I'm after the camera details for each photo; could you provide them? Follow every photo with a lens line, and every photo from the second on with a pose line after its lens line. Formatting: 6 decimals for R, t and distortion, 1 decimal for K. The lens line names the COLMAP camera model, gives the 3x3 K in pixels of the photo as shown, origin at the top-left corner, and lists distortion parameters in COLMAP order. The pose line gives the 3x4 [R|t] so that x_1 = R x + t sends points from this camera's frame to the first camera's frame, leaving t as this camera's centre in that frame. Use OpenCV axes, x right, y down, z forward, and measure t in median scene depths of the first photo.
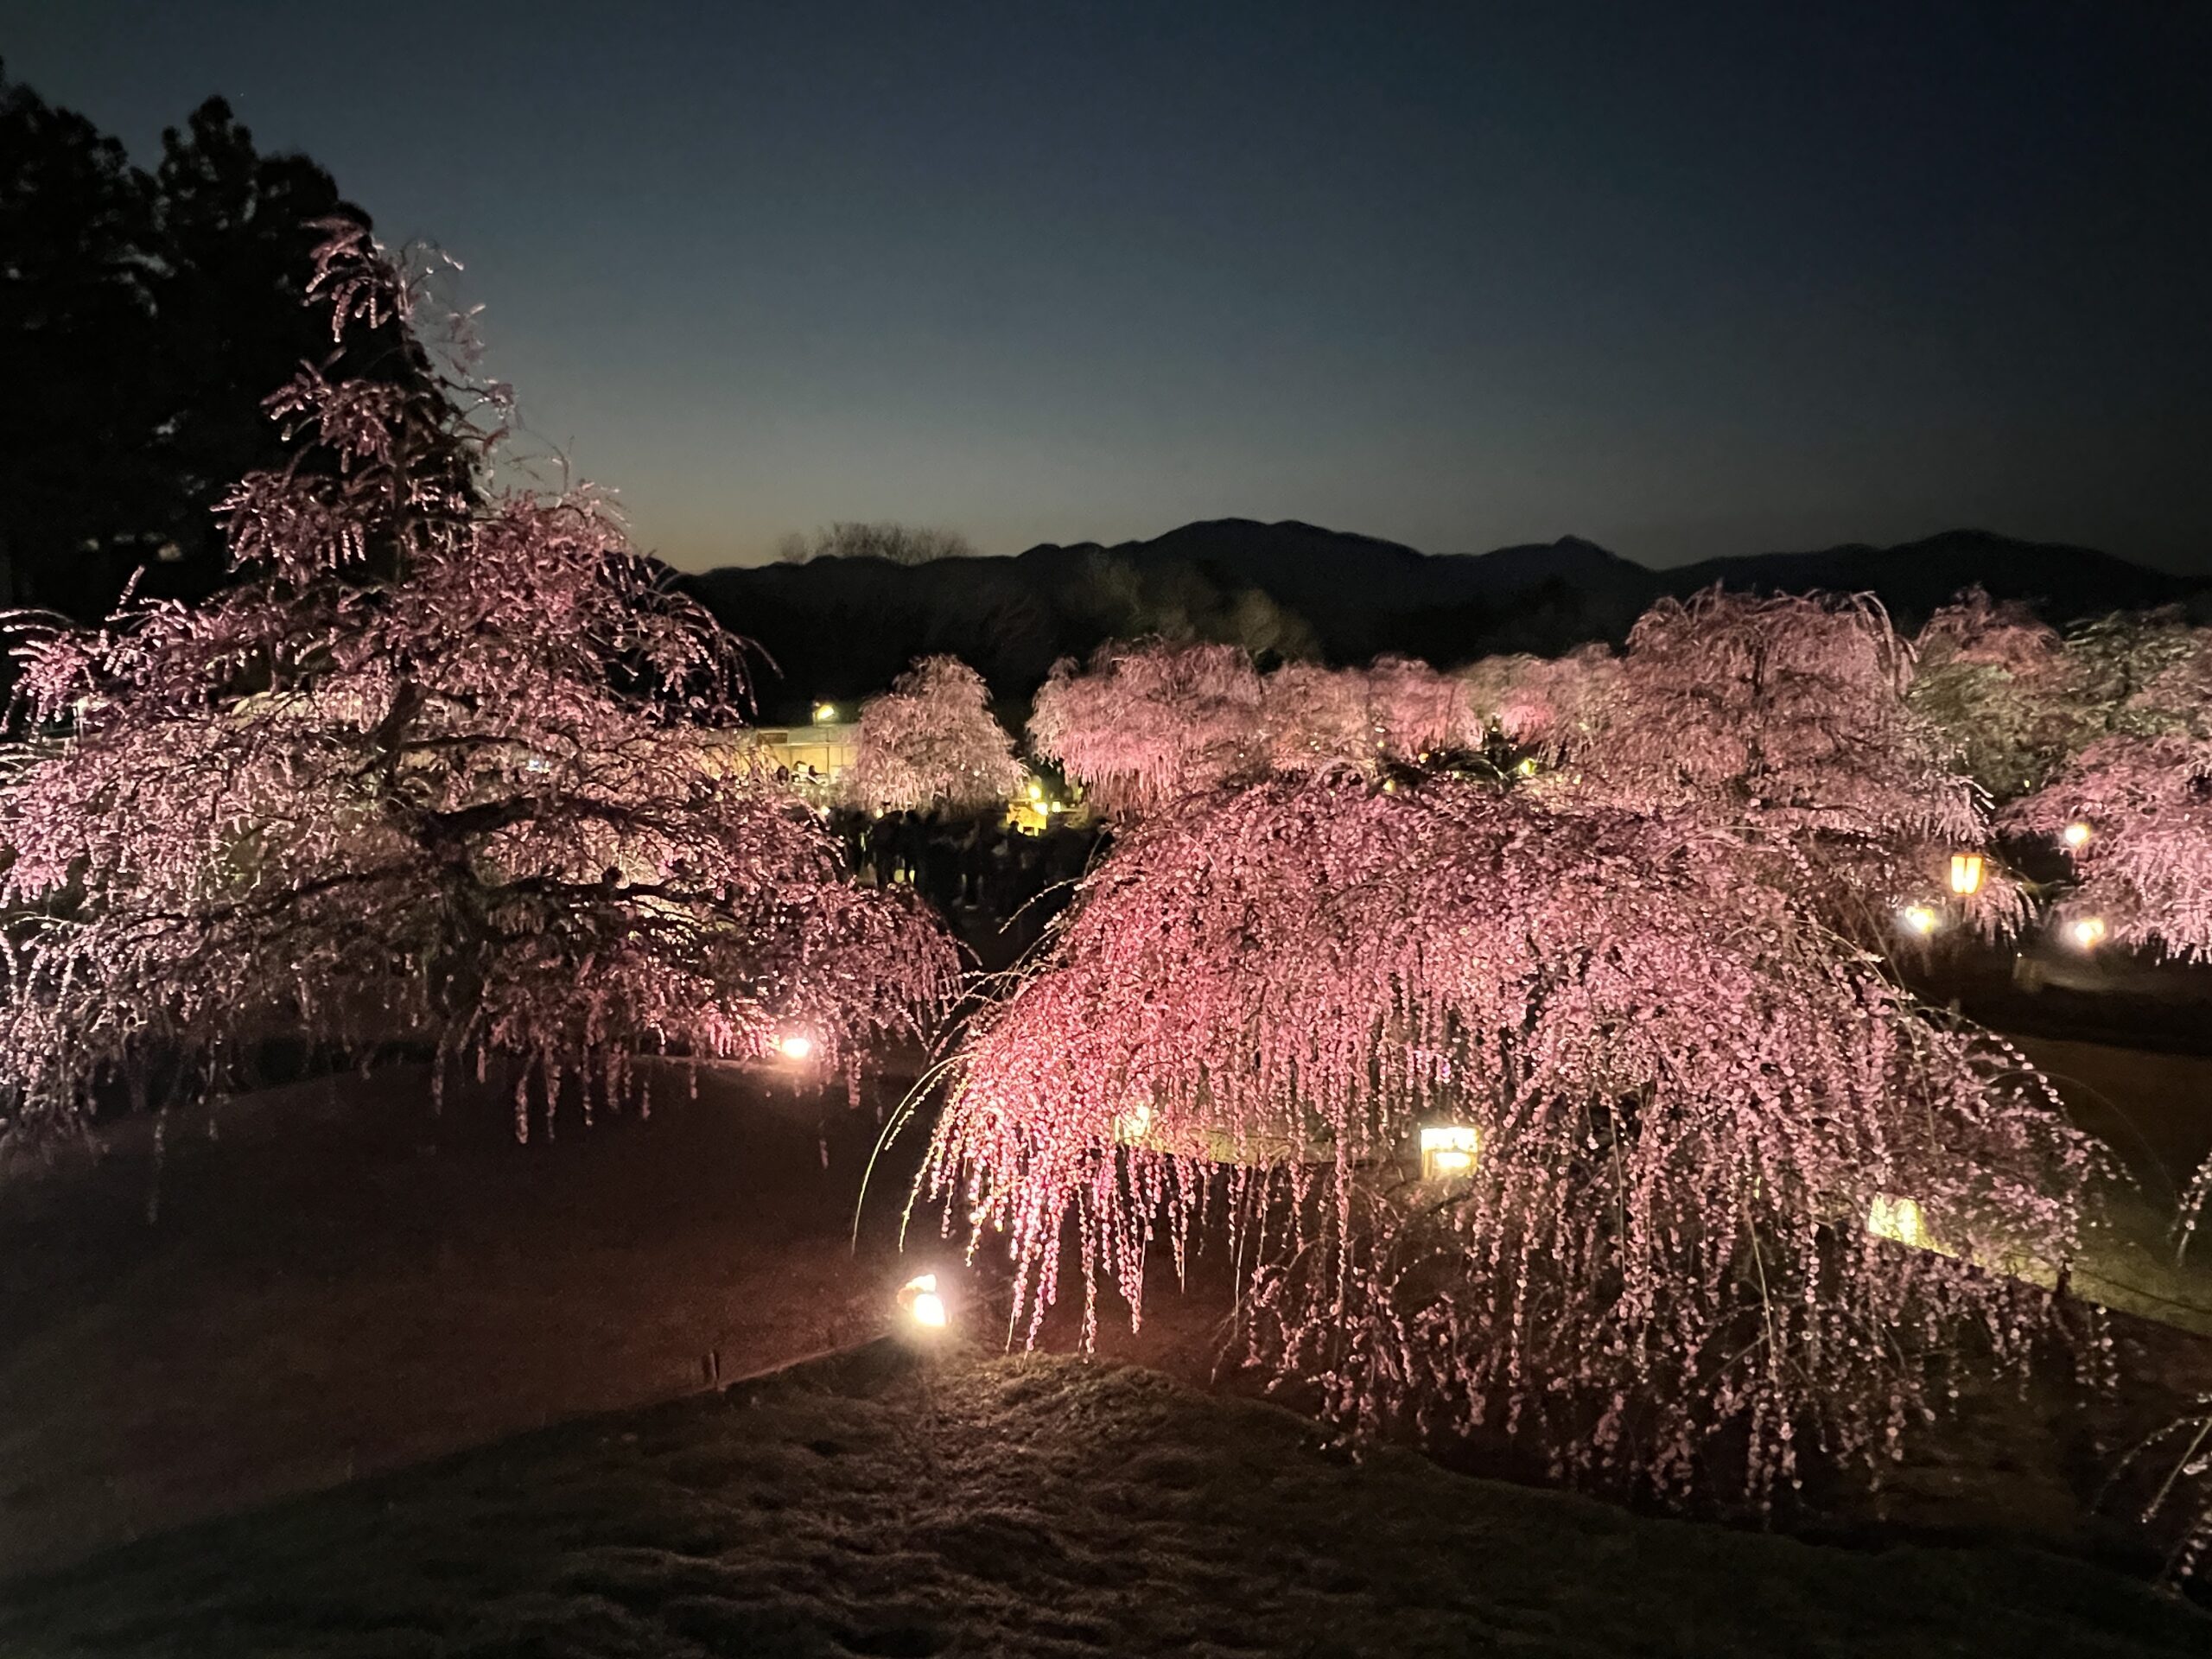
lens RADIAL K [[1247.5, 0, 1106.0], [0, 1247.5, 829.5], [0, 0, 1]] dist [-0.000876, -0.000197]
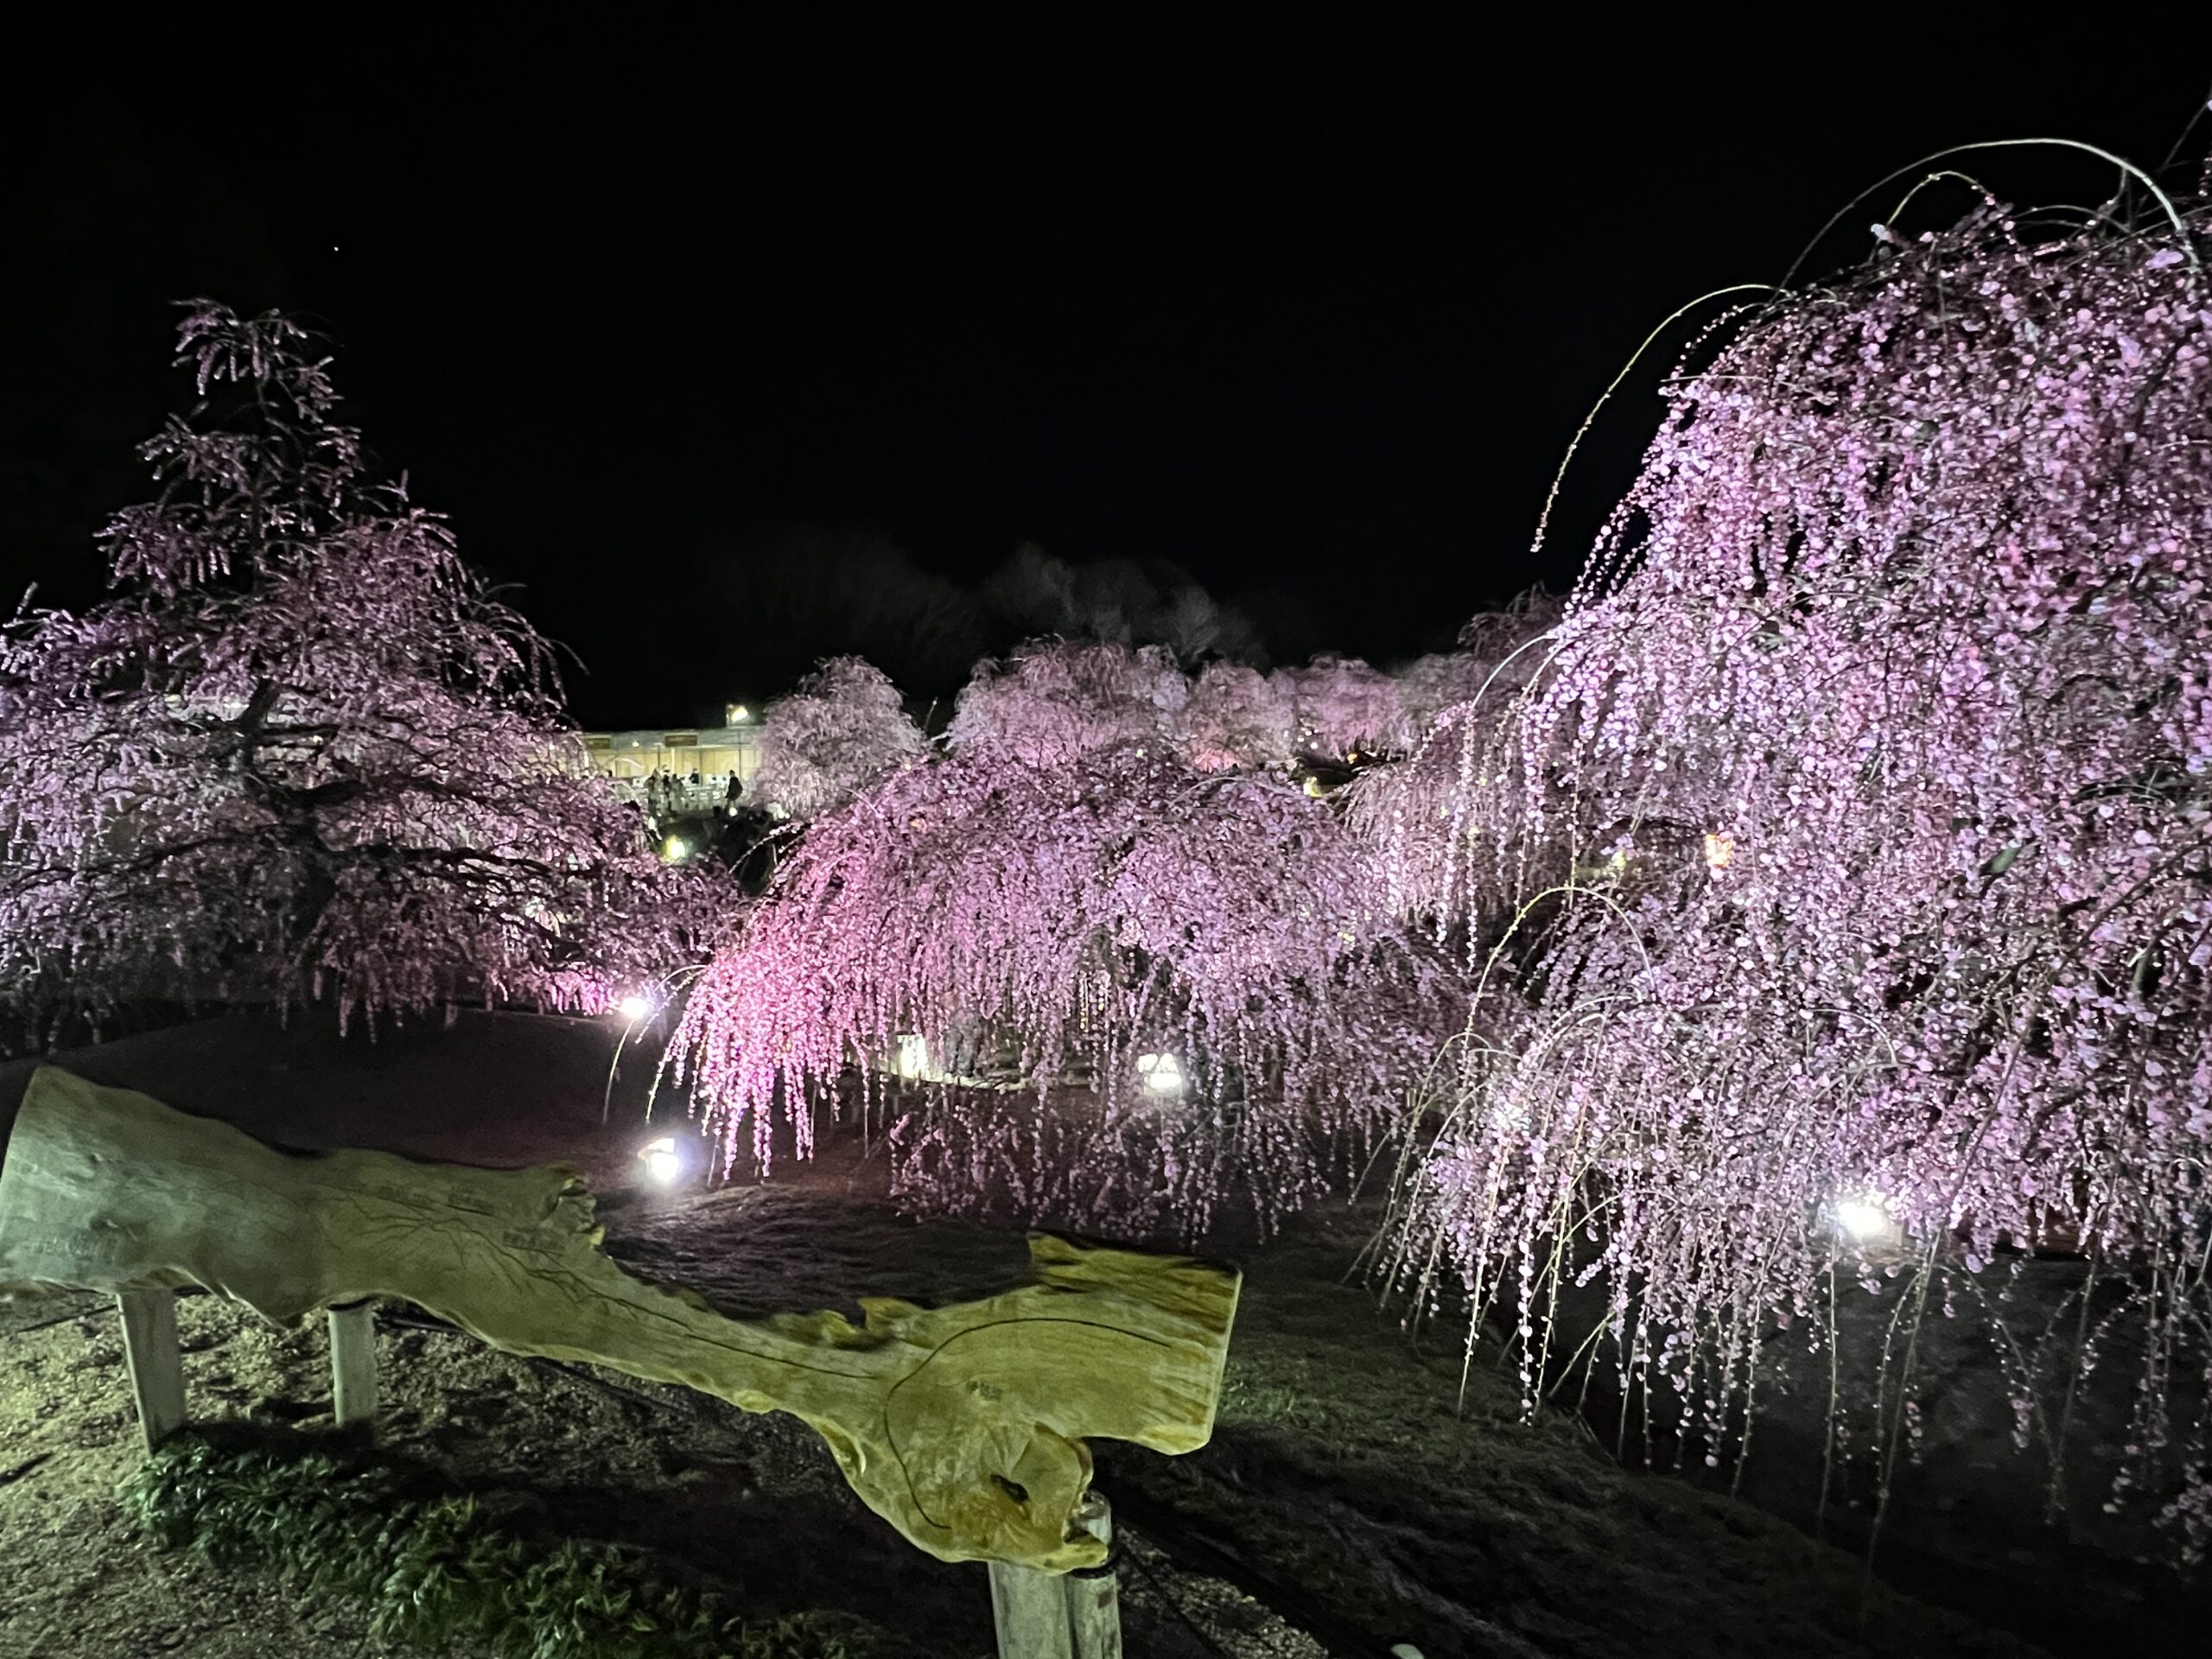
lens RADIAL K [[1324.0, 0, 1106.0], [0, 1324.0, 829.5], [0, 0, 1]] dist [0.001140, 0.000835]
pose [[0.999617, -0.006670, 0.026843, 0.204000], [0.006891, 0.999943, -0.008138, 0.040890], [-0.026787, 0.008320, 0.999607, -0.277780]]
